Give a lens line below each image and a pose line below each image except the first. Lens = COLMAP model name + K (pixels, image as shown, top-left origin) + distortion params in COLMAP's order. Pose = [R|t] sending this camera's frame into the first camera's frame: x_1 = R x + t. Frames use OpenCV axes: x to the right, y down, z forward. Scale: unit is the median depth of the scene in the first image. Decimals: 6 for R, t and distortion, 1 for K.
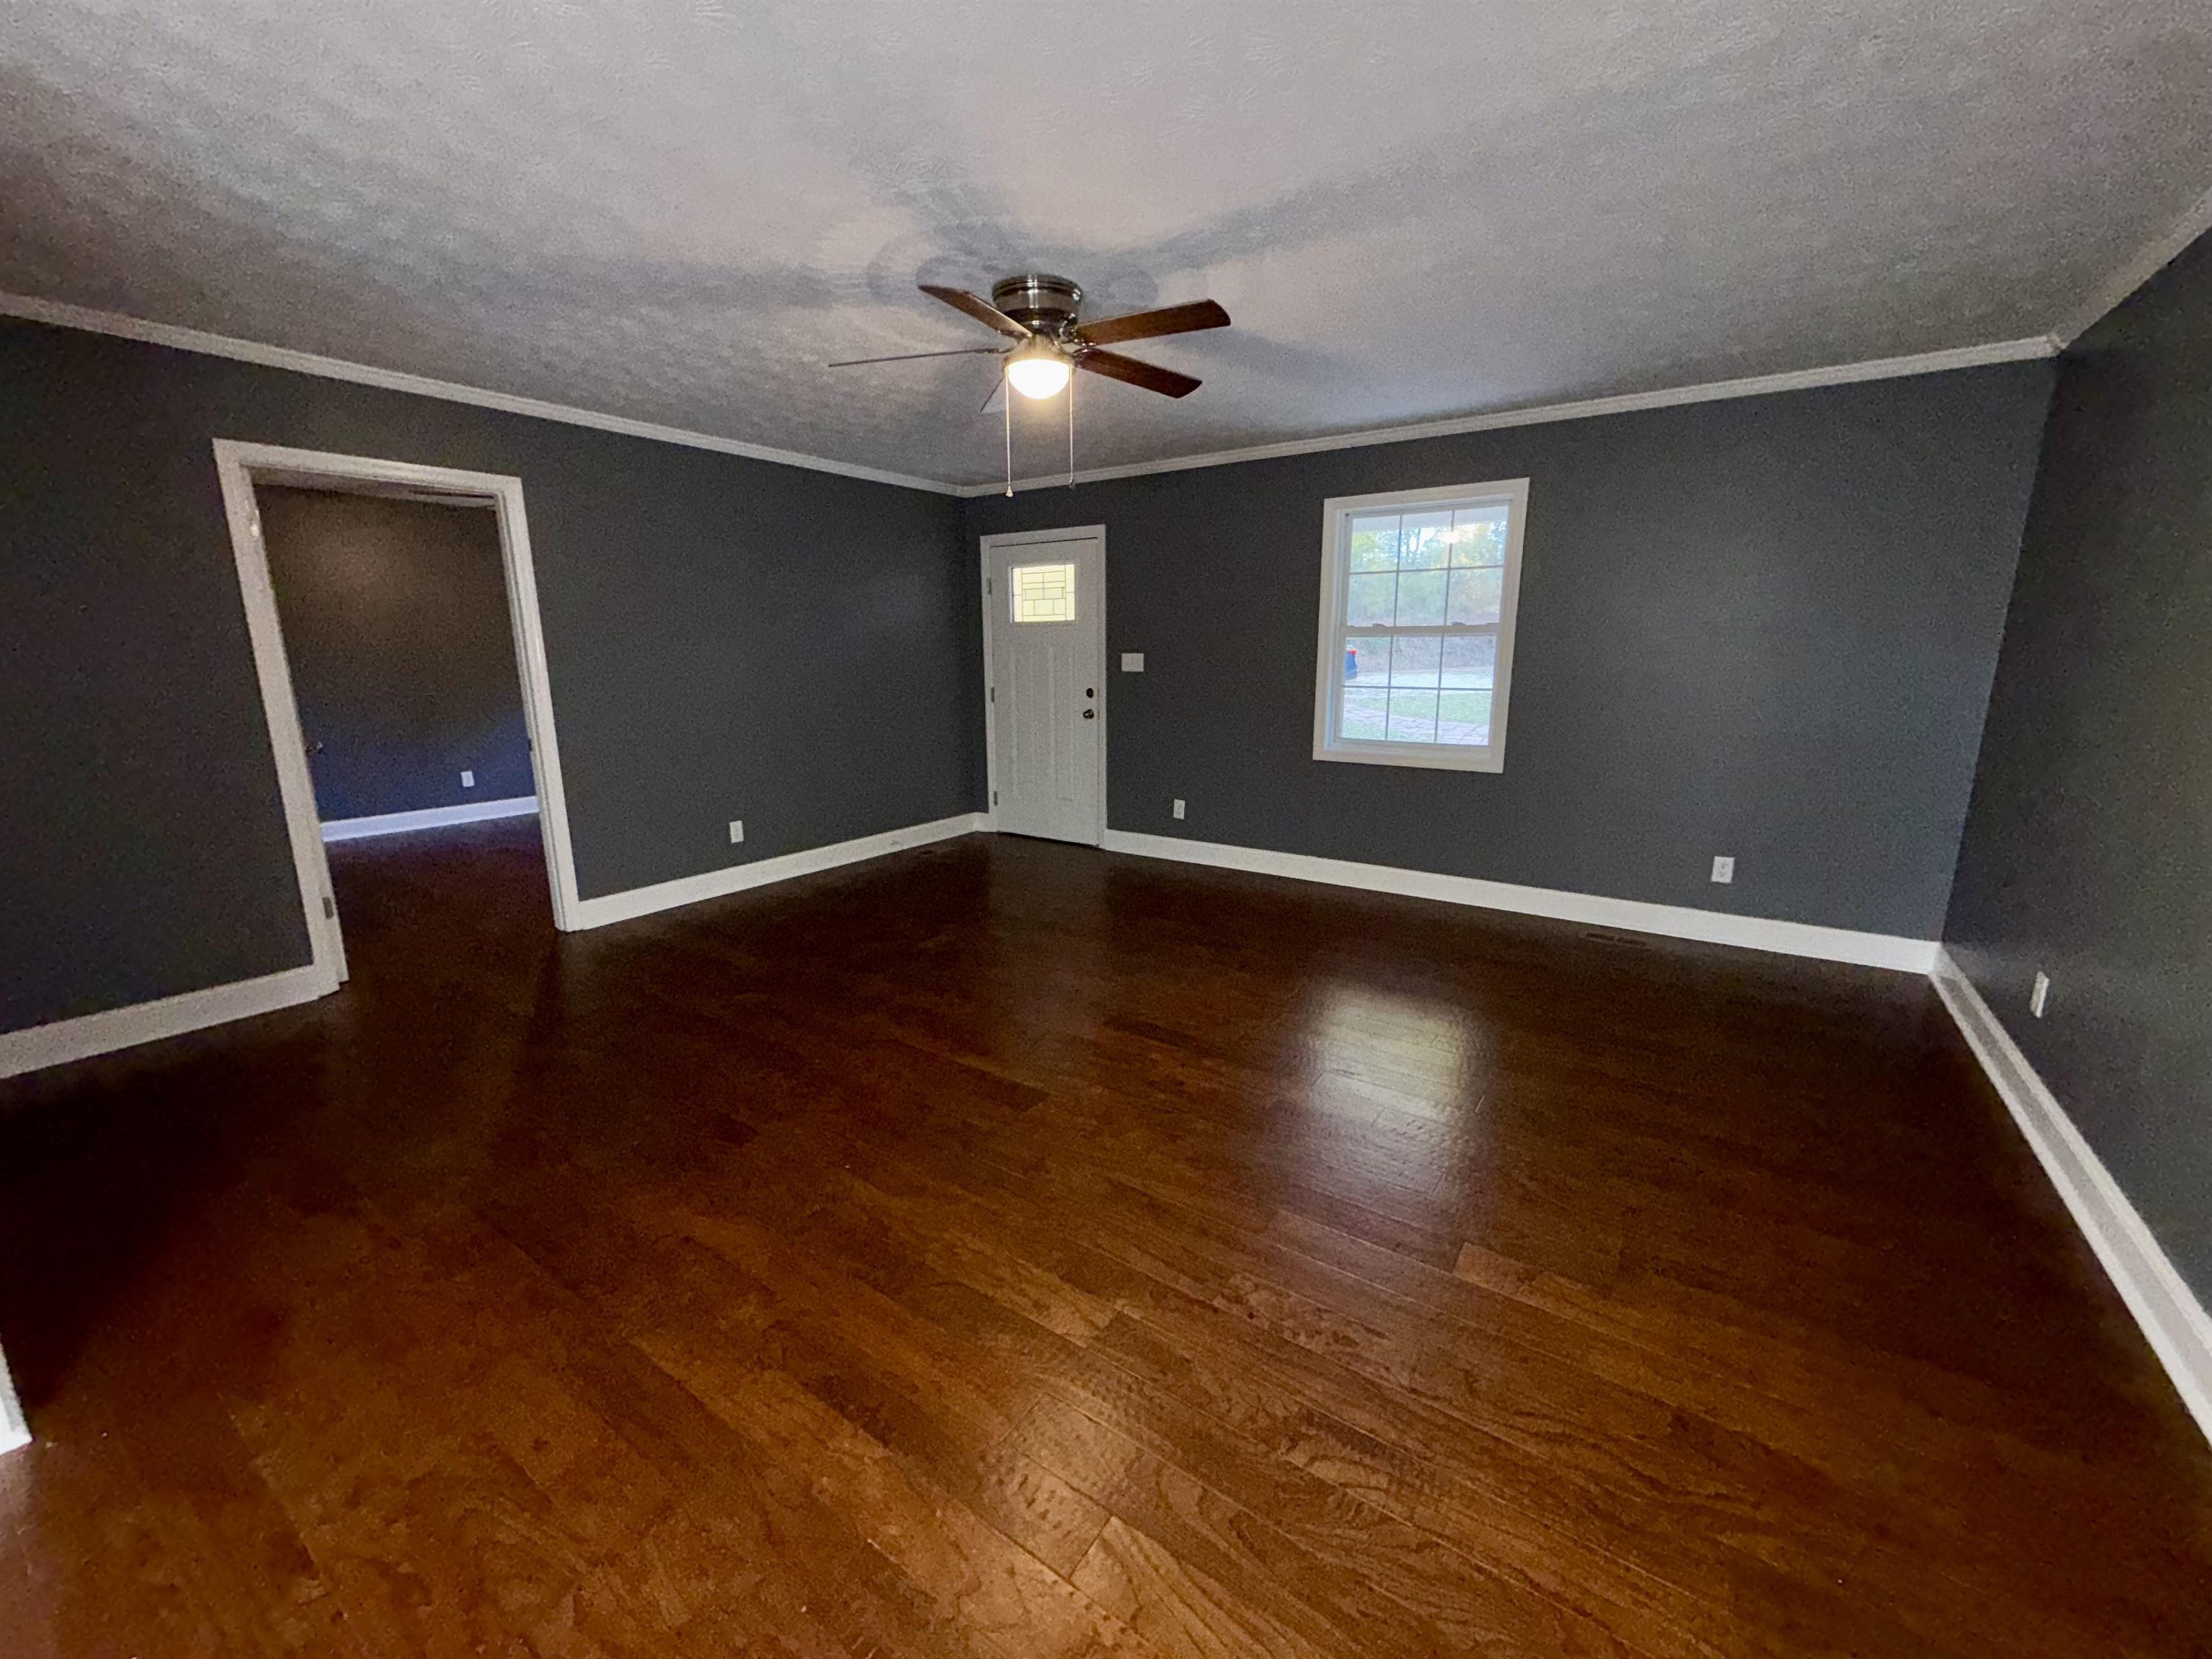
lens RADIAL K [[889.9, 0, 1101.1], [0, 889.9, 829.2], [0, 0, 1]] dist [-0.000185, 0.000555]
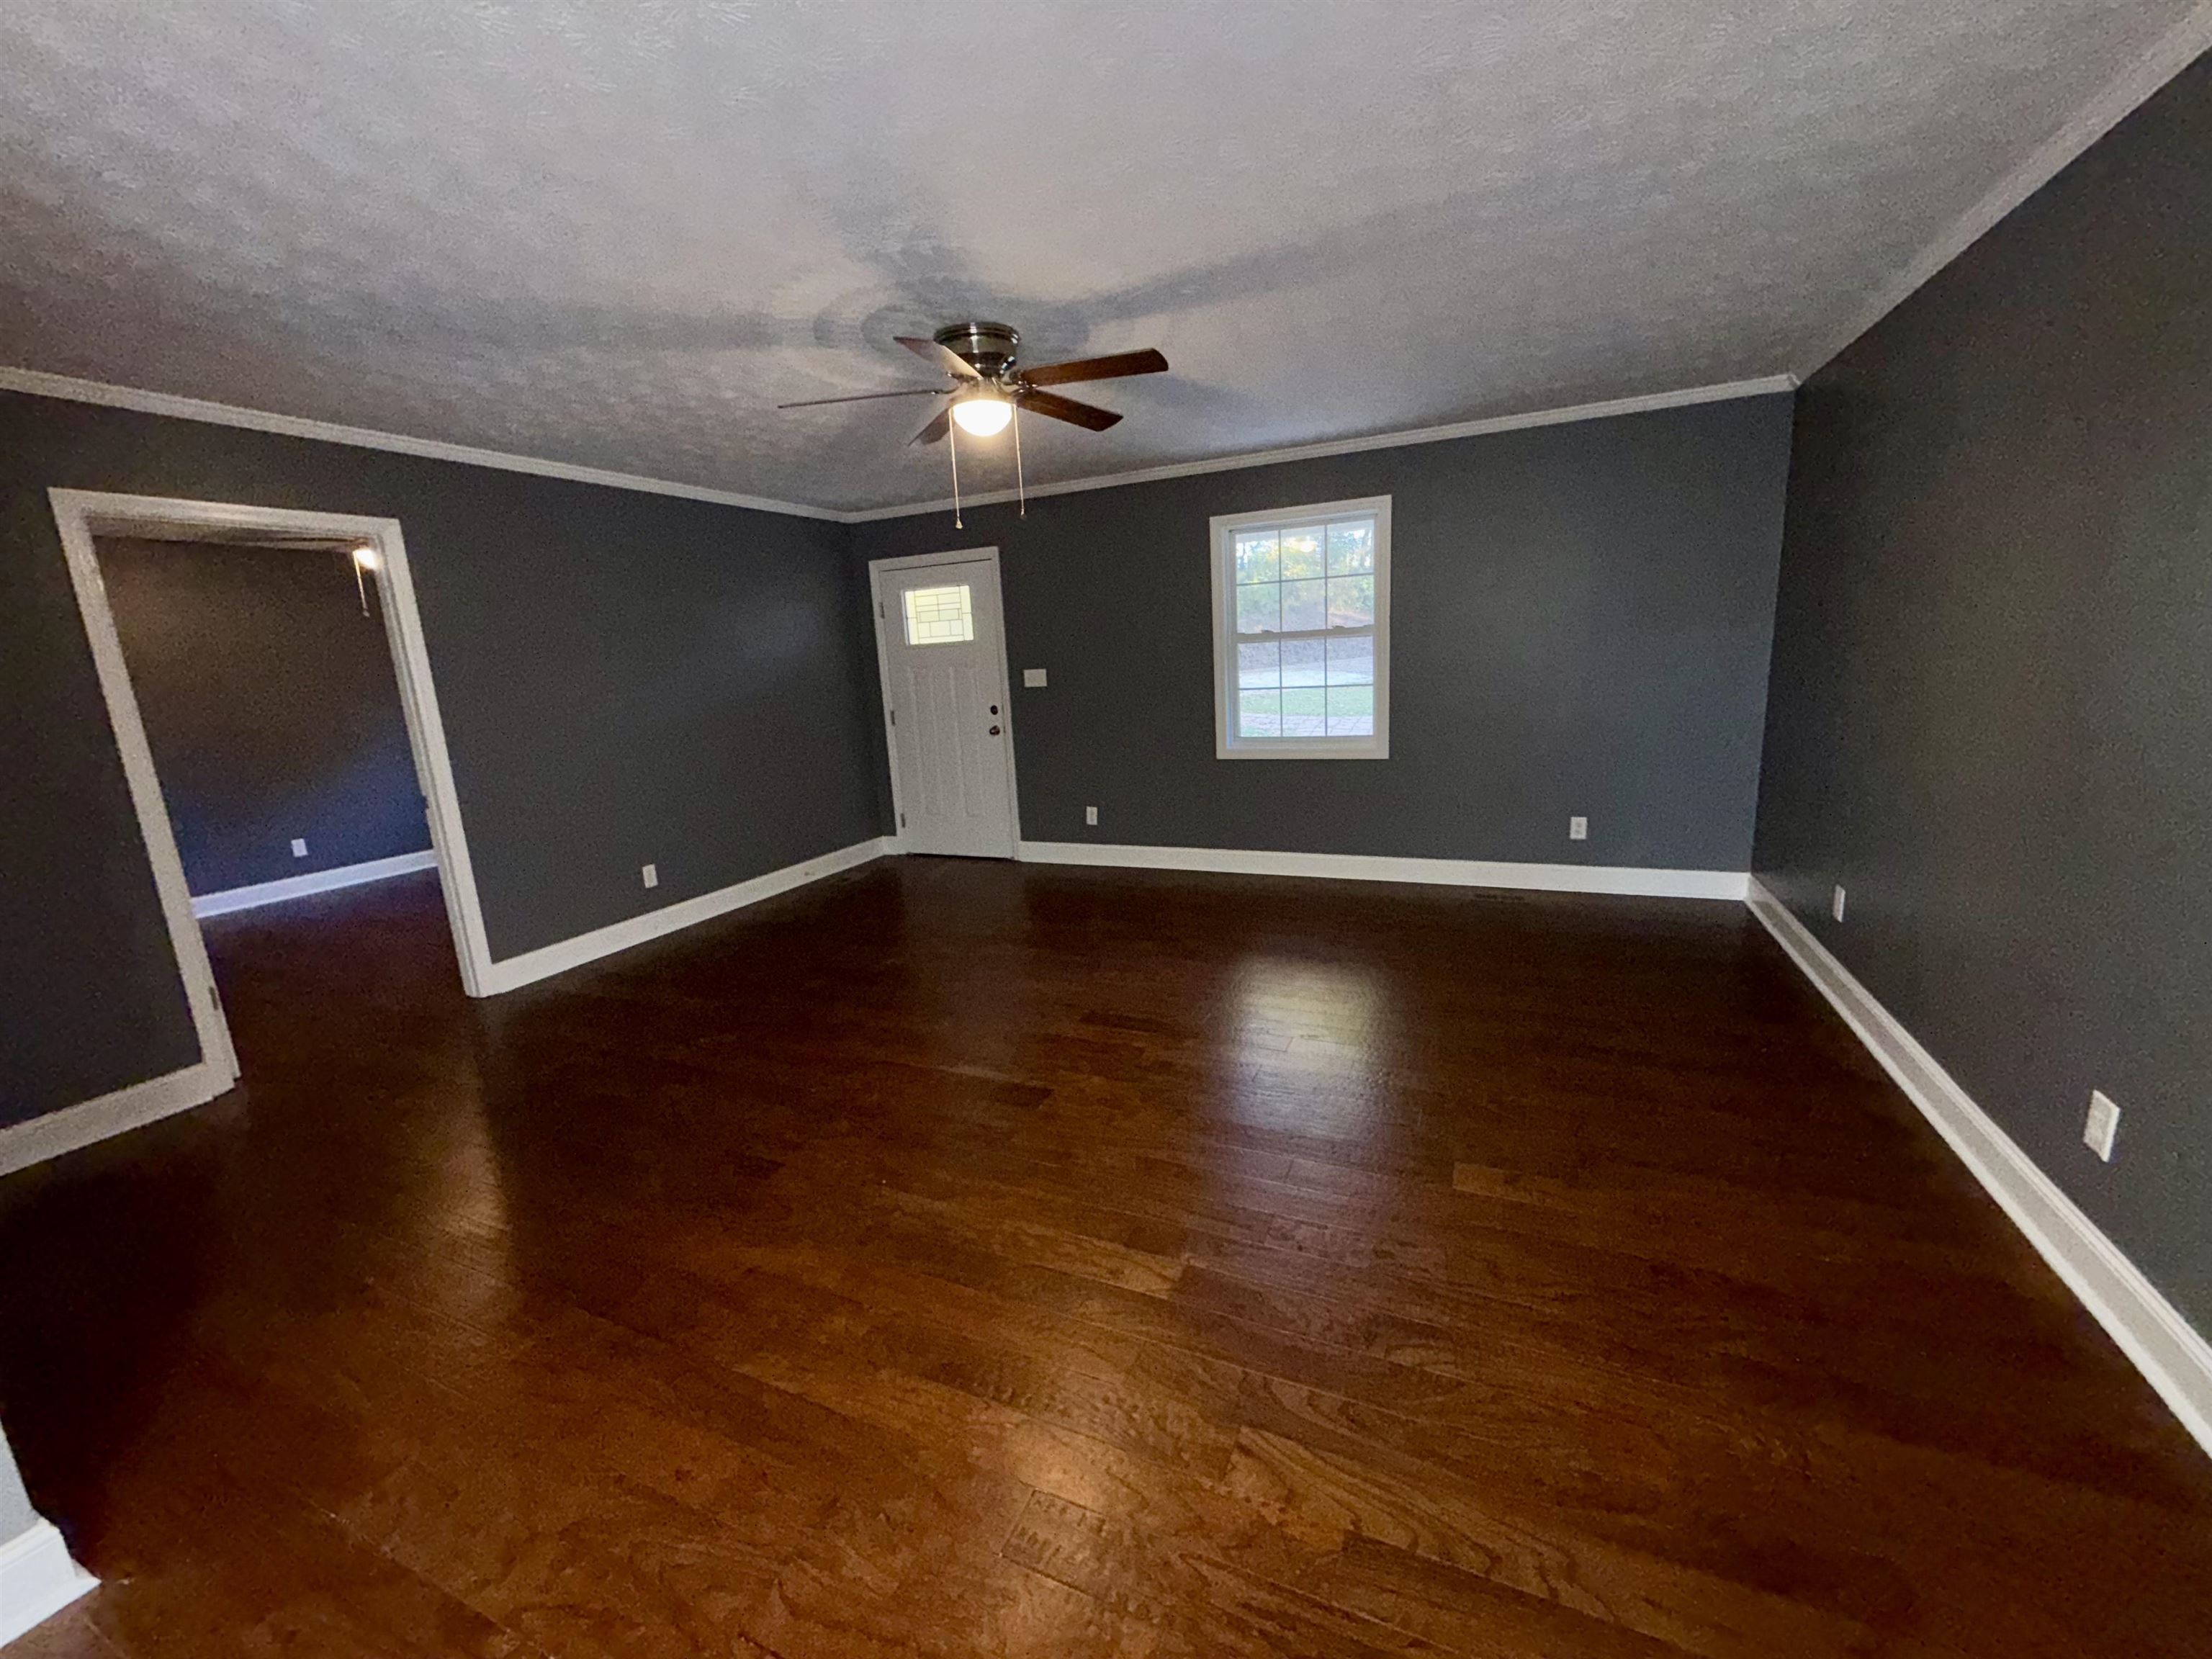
lens RADIAL K [[889.9, 0, 1103.0], [0, 889.9, 828.5], [0, 0, 1]] dist [-0.000185, 0.000555]
pose [[0.982589, -0.083954, 0.165741, -0.118937], [0.086114, 0.996268, -0.005878, -0.000532], [-0.164628, 0.020049, 0.986152, -0.046836]]
